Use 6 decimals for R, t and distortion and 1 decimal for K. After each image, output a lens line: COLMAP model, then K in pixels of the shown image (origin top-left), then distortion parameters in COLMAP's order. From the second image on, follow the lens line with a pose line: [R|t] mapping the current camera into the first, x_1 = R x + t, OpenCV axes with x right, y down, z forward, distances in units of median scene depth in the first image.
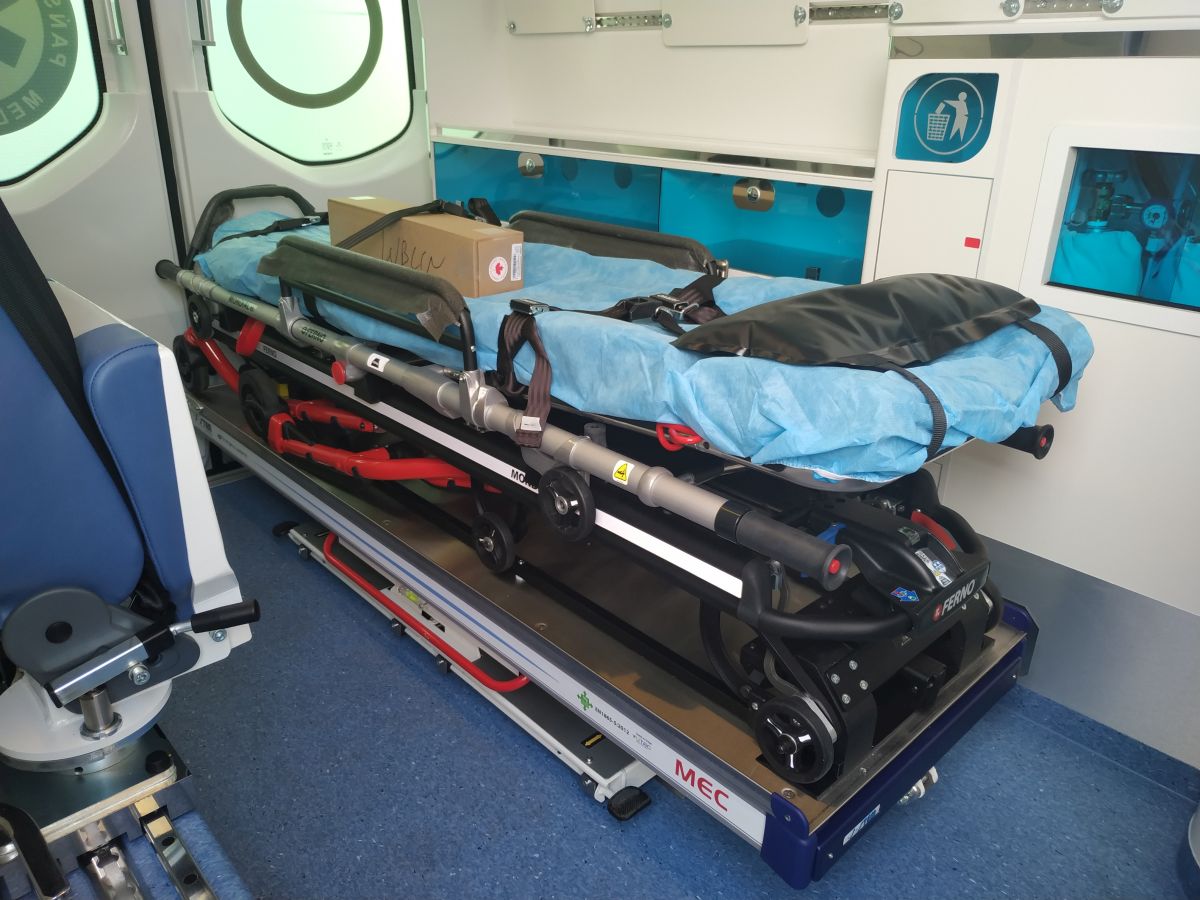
lens RADIAL K [[892.0, 0, 600.0], [0, 892.0, 450.0], [0, 0, 1]] dist [0.005052, -0.024522]
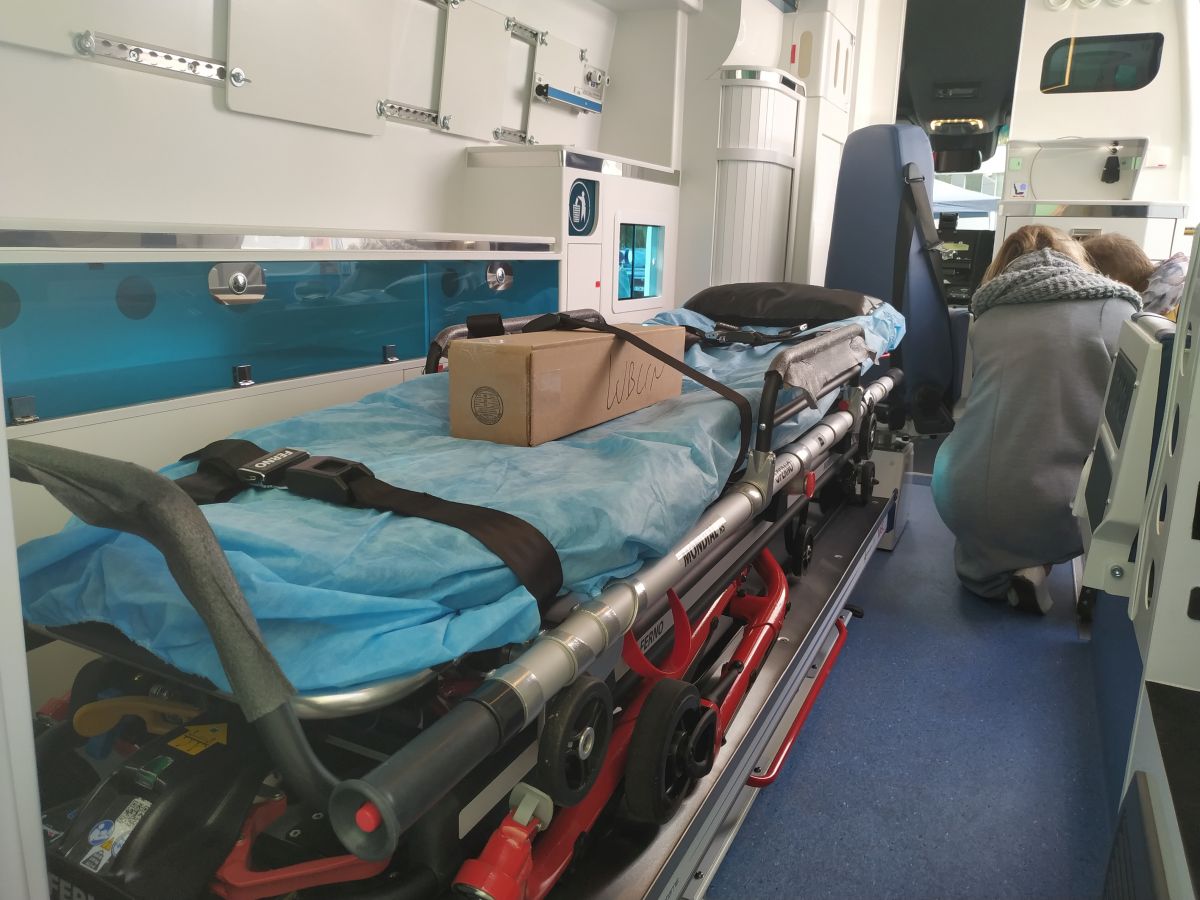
lens RADIAL K [[892.0, 0, 600.0], [0, 892.0, 450.0], [0, 0, 1]] dist [0.005052, -0.024522]
pose [[-0.357574, -0.237724, 0.903121, -0.988654], [0.335164, 0.869965, 0.361698, -0.495931], [-0.871668, 0.432028, -0.231401, 1.351973]]
